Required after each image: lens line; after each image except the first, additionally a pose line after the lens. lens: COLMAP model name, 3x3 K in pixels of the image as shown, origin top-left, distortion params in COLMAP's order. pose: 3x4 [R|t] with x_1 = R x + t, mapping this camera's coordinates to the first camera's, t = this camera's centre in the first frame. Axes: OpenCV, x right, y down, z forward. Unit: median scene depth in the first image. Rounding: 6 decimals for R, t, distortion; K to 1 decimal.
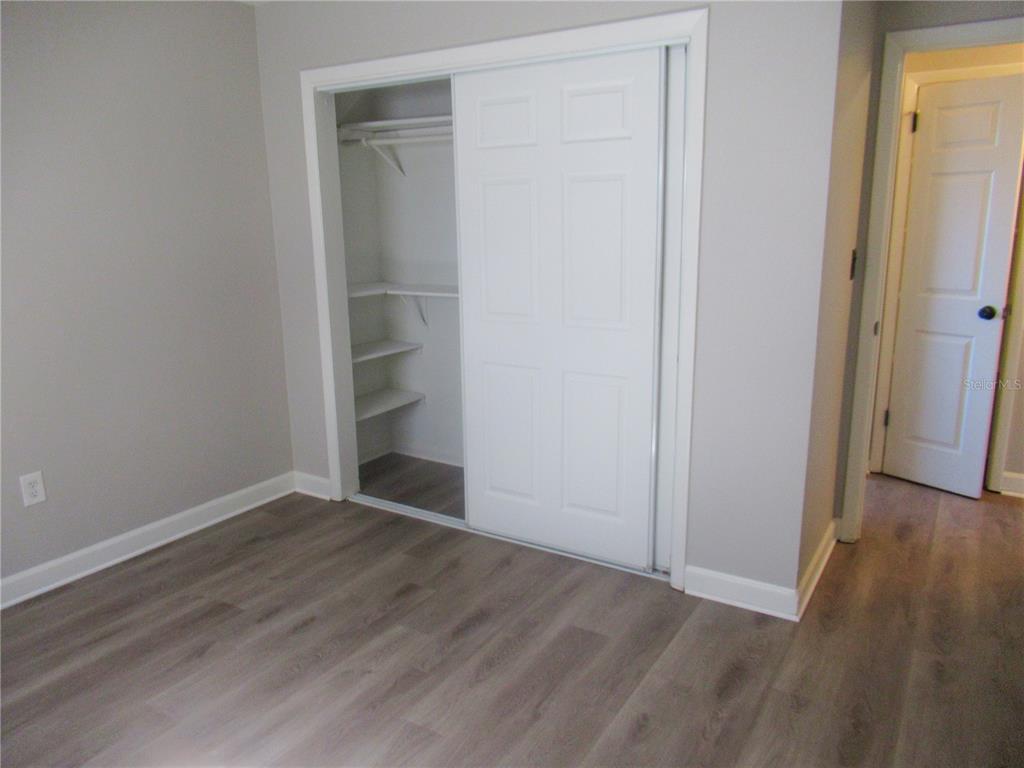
lens RADIAL K [[747.1, 0, 512.0], [0, 747.1, 384.0], [0, 0, 1]] dist [-0.002078, 0.011208]
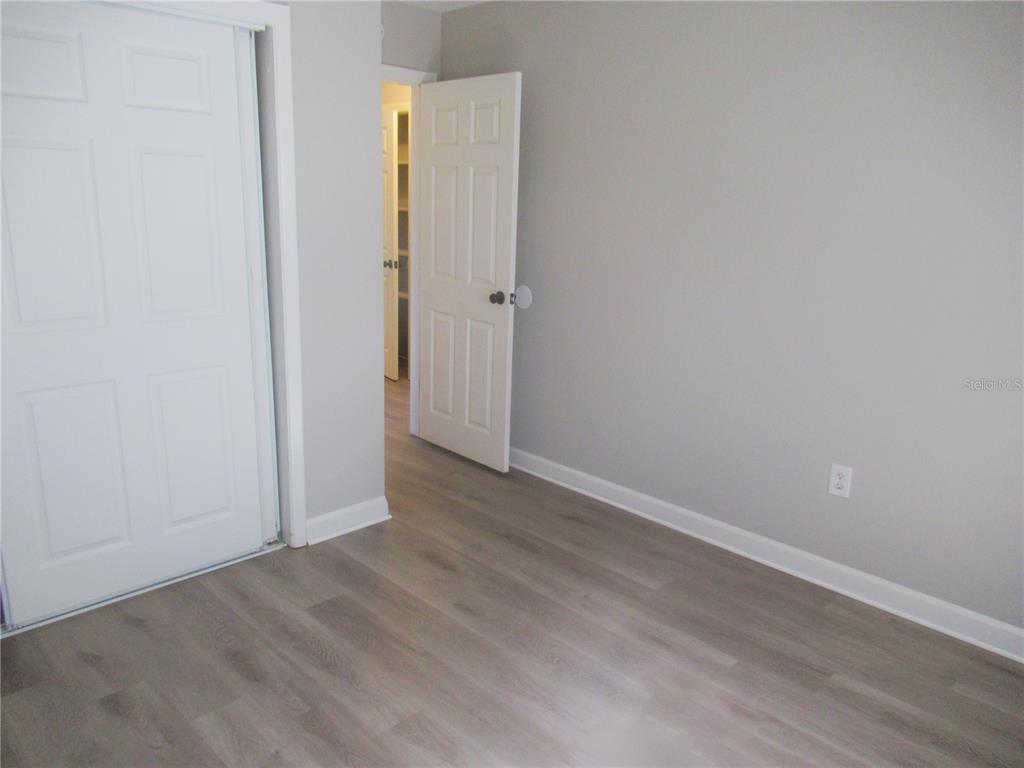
lens RADIAL K [[702.6, 0, 512.0], [0, 702.6, 384.0], [0, 0, 1]] dist [0.003168, 0.004555]
pose [[0.253990, -0.216395, 0.942689, -0.685832], [0.181001, 0.968067, 0.173453, -0.084445], [-0.950120, 0.126572, 0.285047, 0.433741]]
